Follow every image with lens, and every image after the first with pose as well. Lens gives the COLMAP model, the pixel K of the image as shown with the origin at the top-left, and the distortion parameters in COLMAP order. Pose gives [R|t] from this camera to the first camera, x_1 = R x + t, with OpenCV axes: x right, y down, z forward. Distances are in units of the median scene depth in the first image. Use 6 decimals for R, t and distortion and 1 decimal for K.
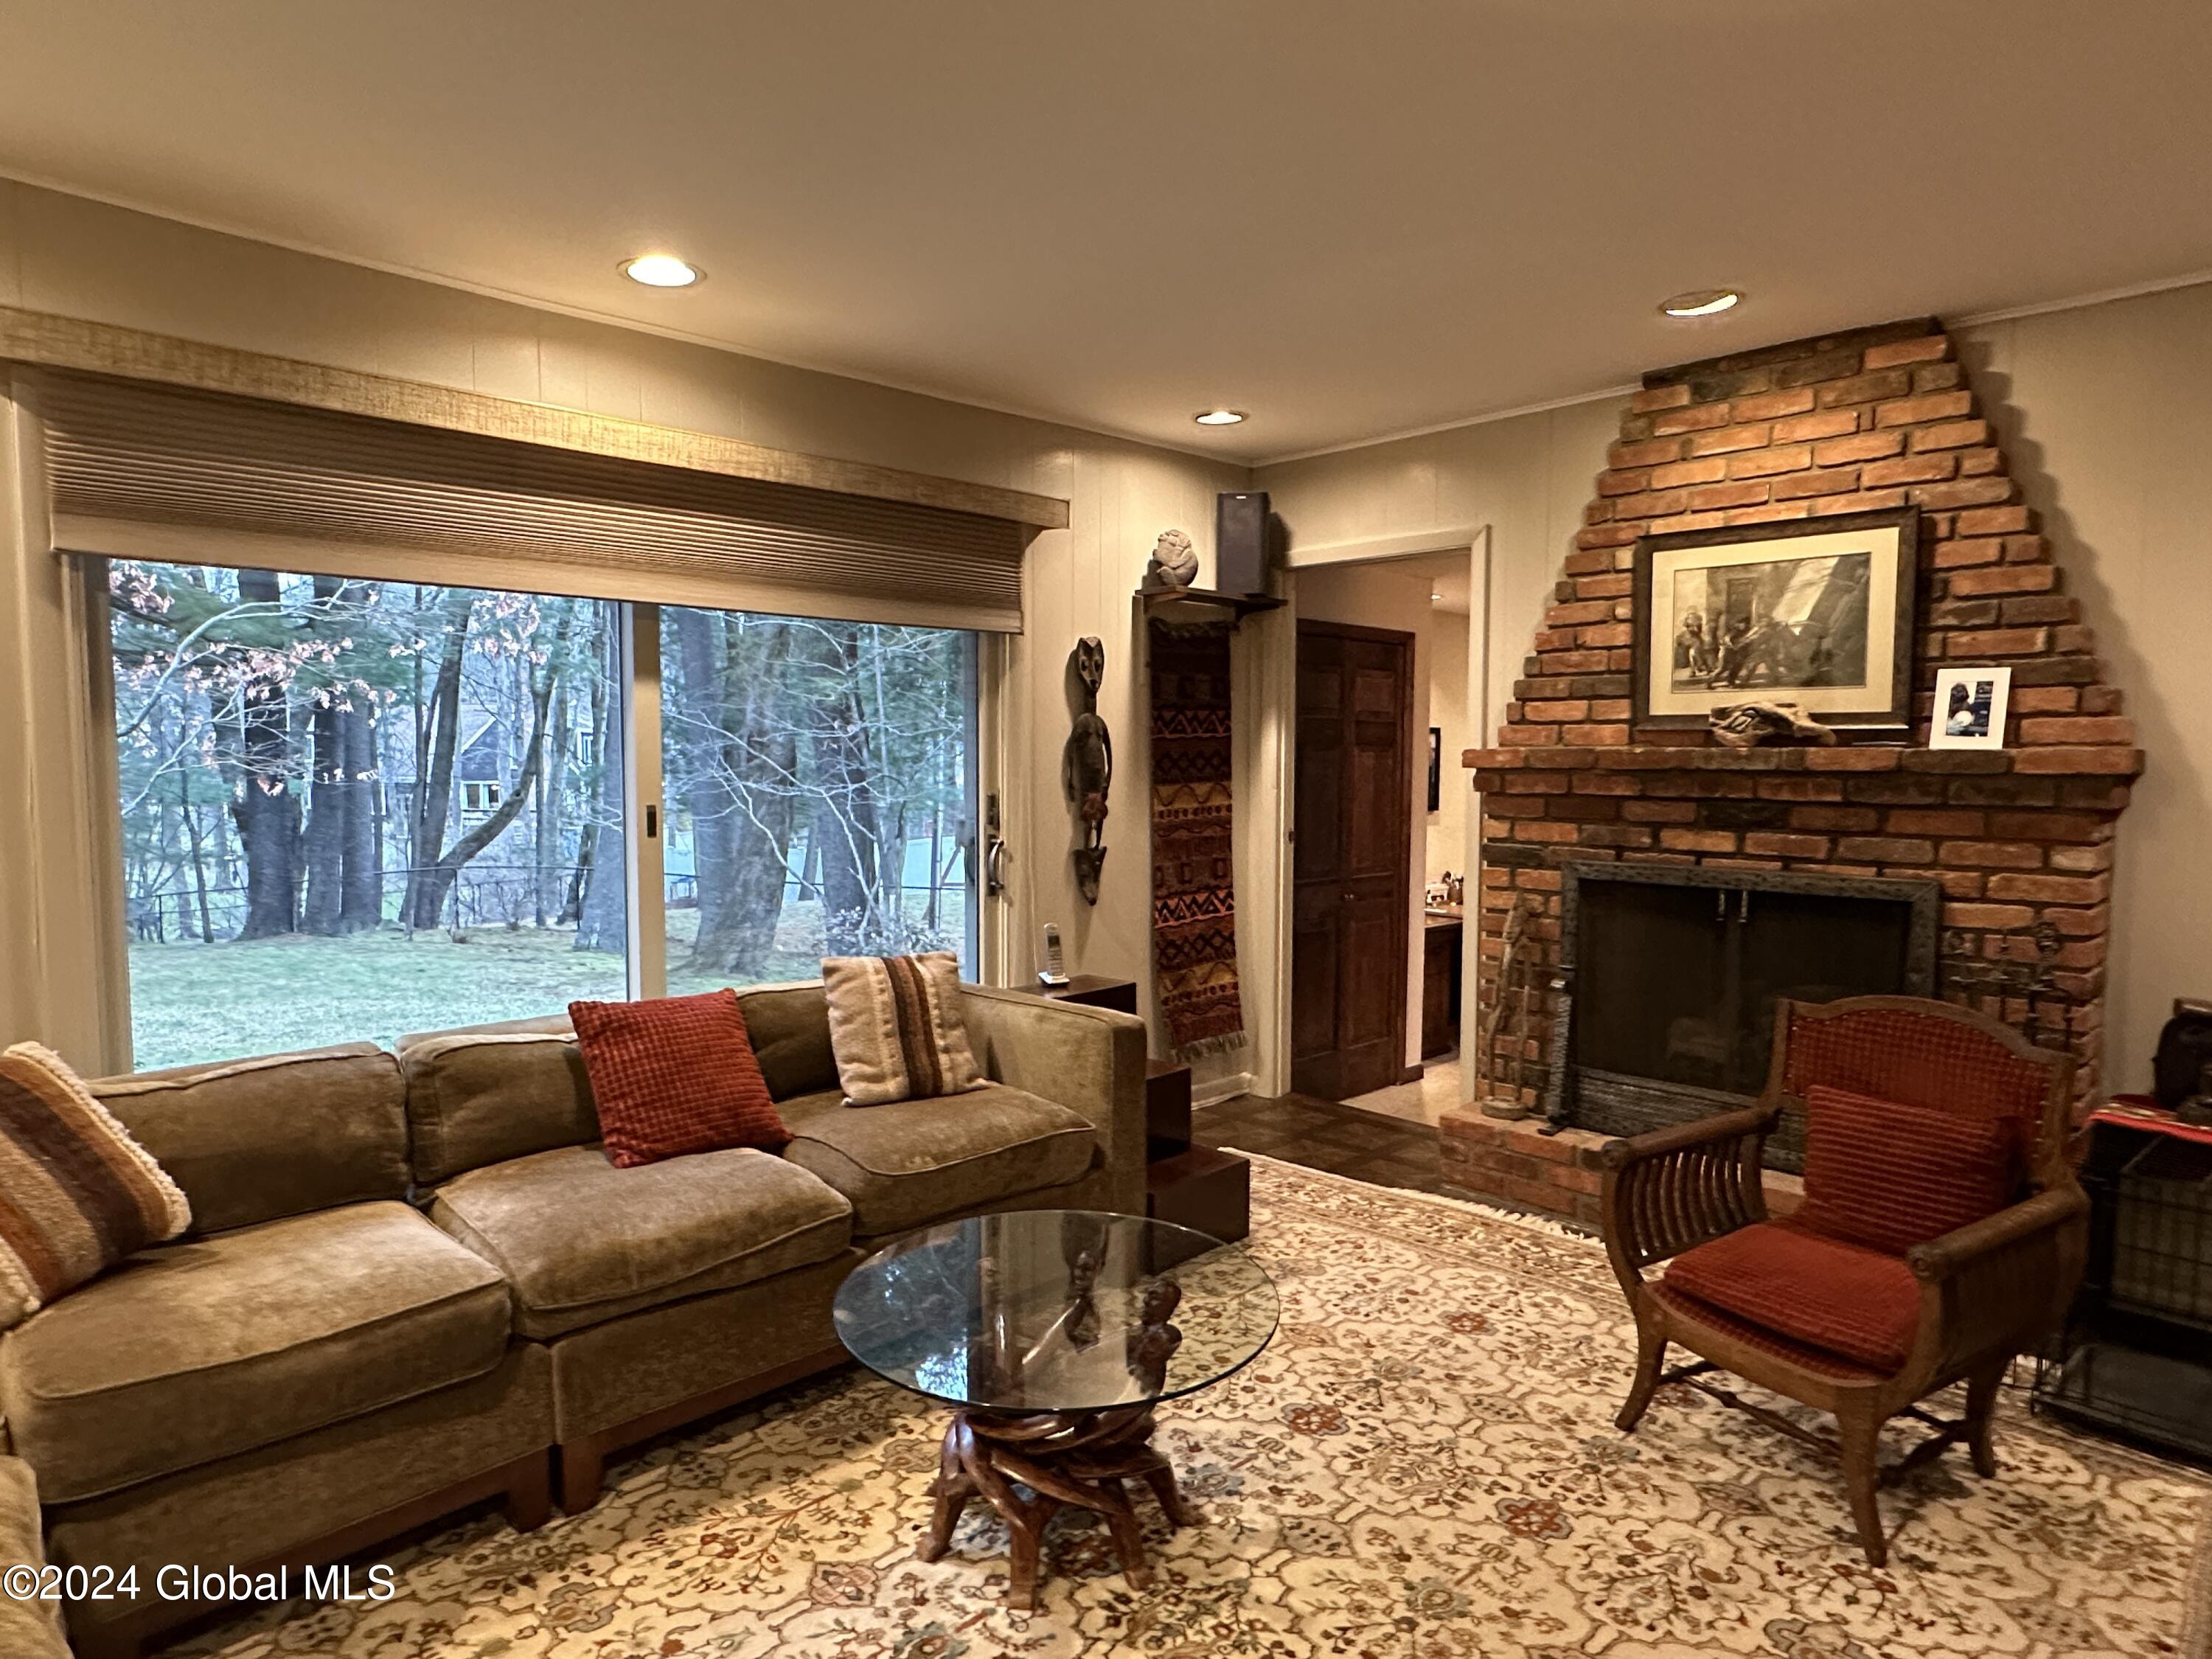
lens RADIAL K [[1311.6, 0, 1106.0], [0, 1311.6, 829.5], [0, 0, 1]] dist [0.039665, -0.016476]
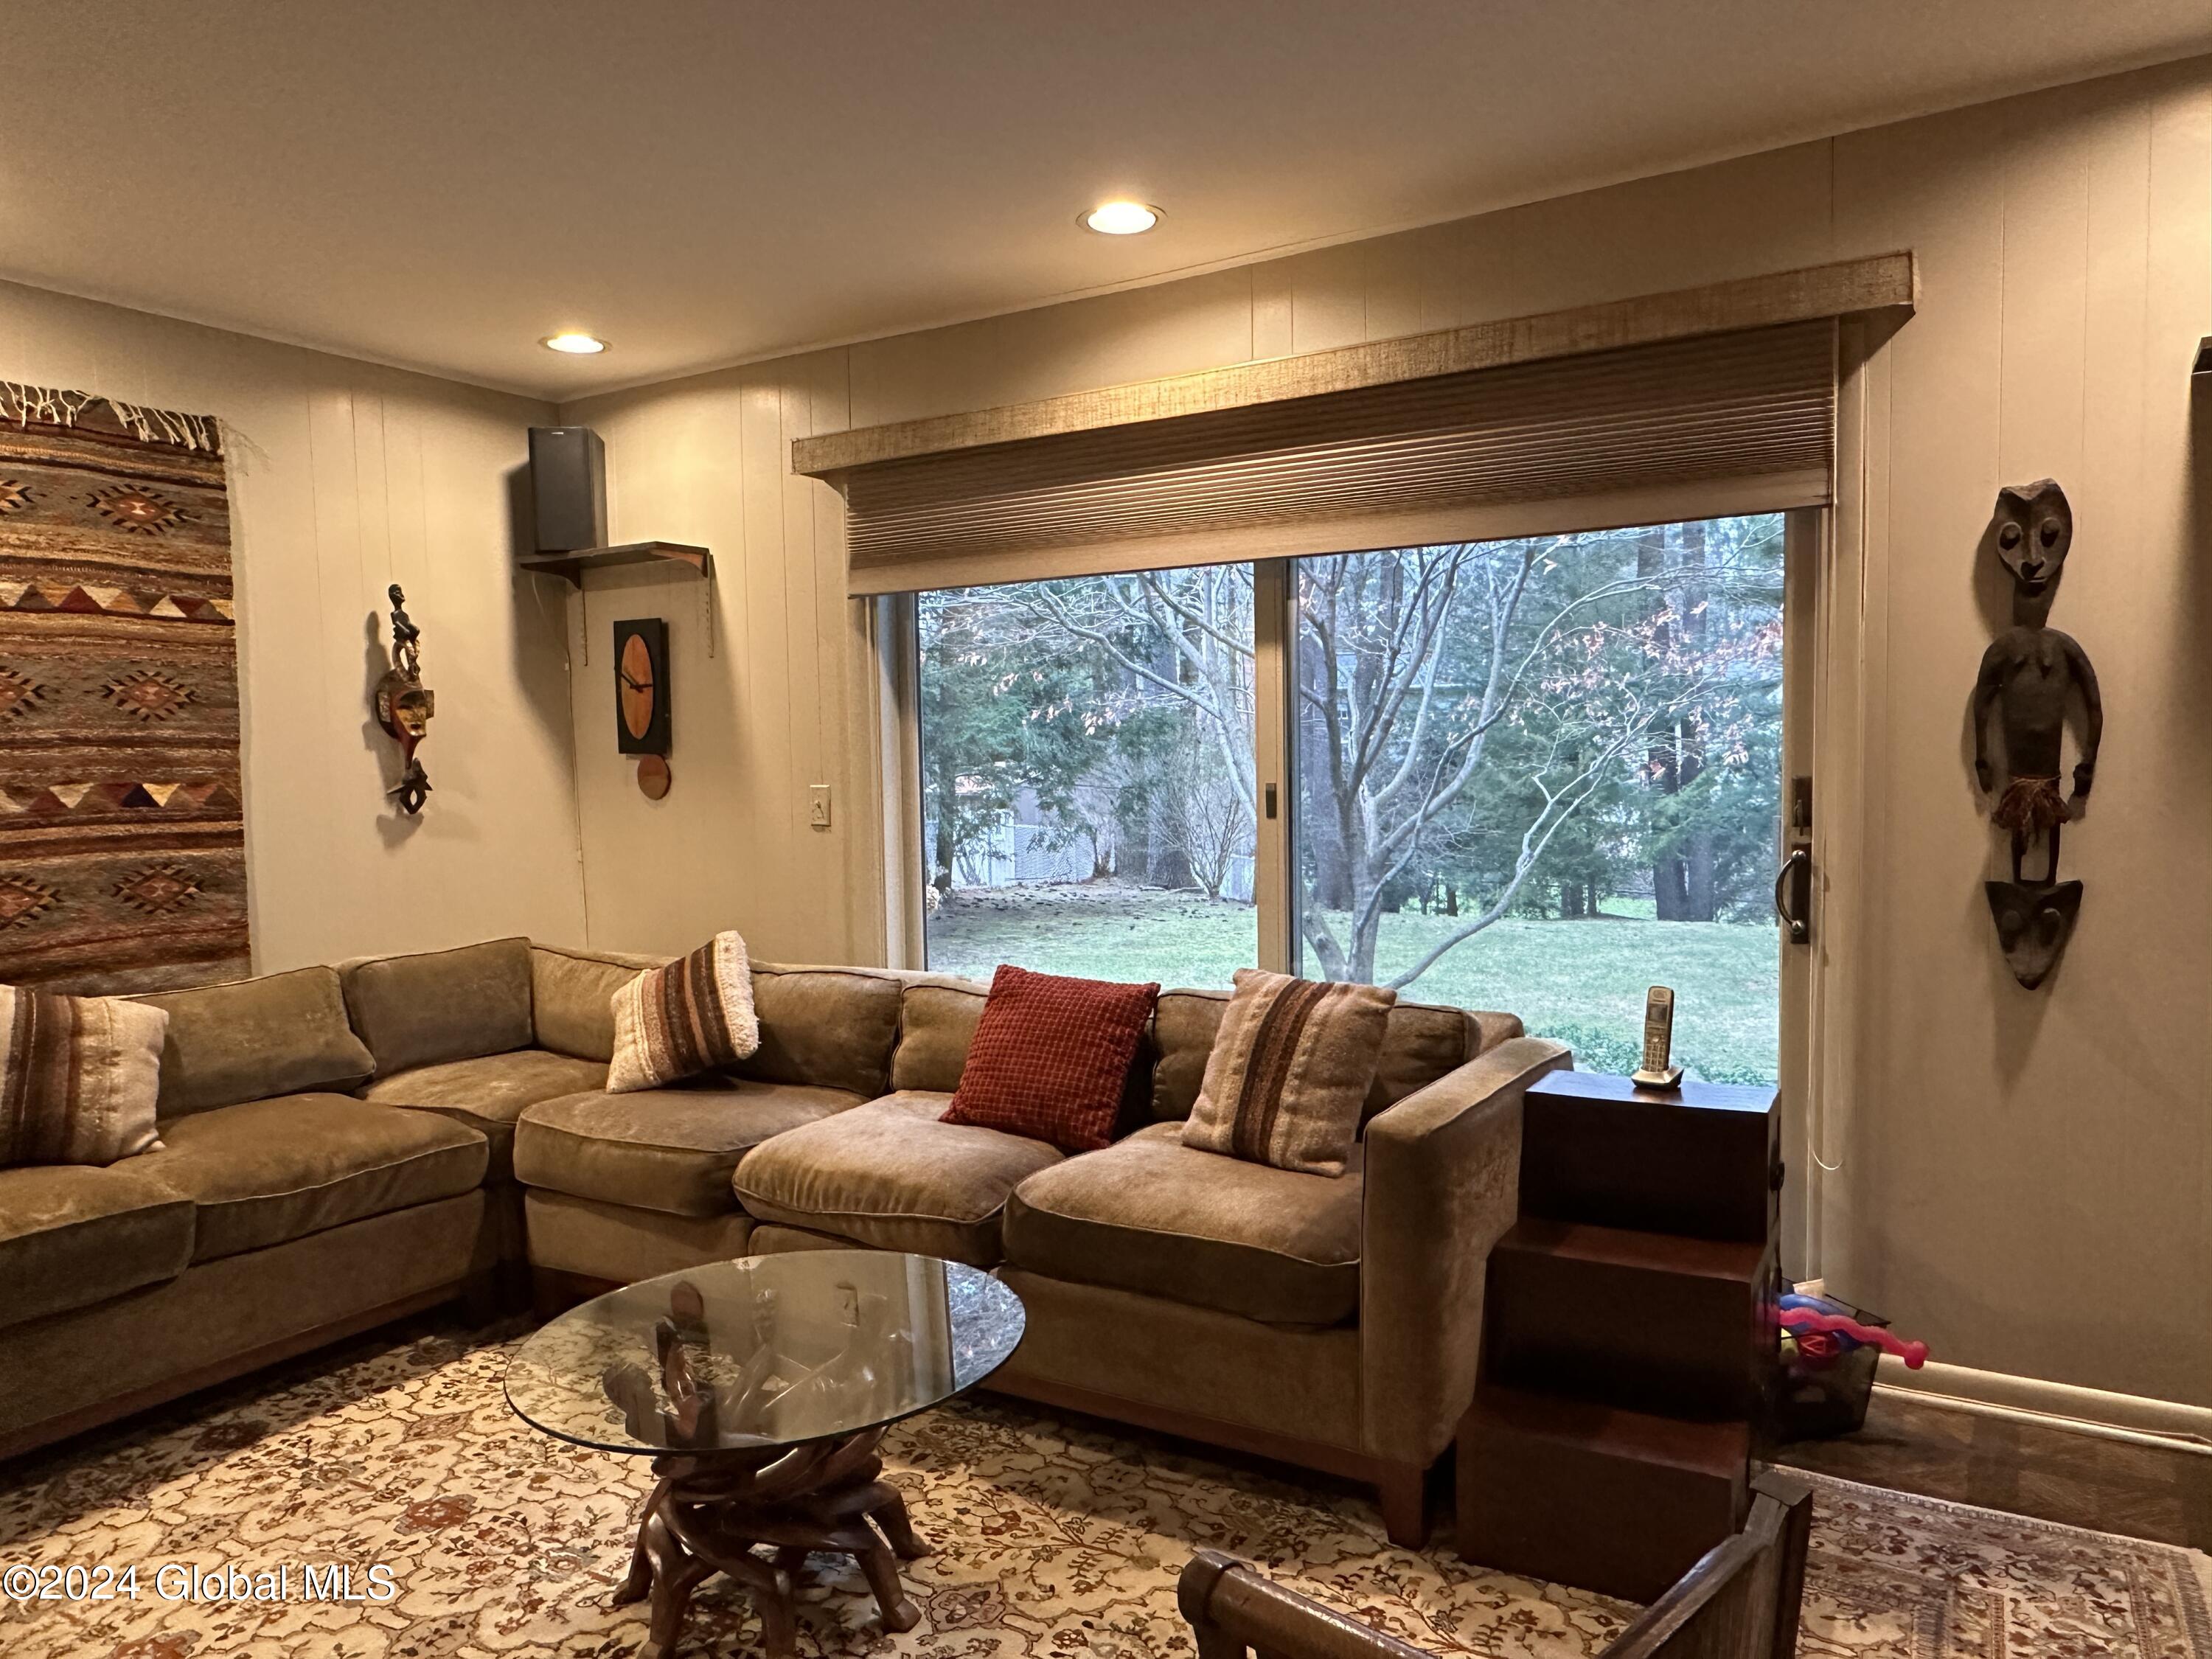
lens RADIAL K [[1502.8, 0, 1104.0], [0, 1502.8, 860.9], [0, 0, 1]] dist [-0.001271, 0.002749]
pose [[0.249891, 0.063842, -0.966167, 0.701694], [-0.038107, 0.997699, 0.056070, -0.020196], [0.967524, 0.022807, 0.251749, 0.697783]]
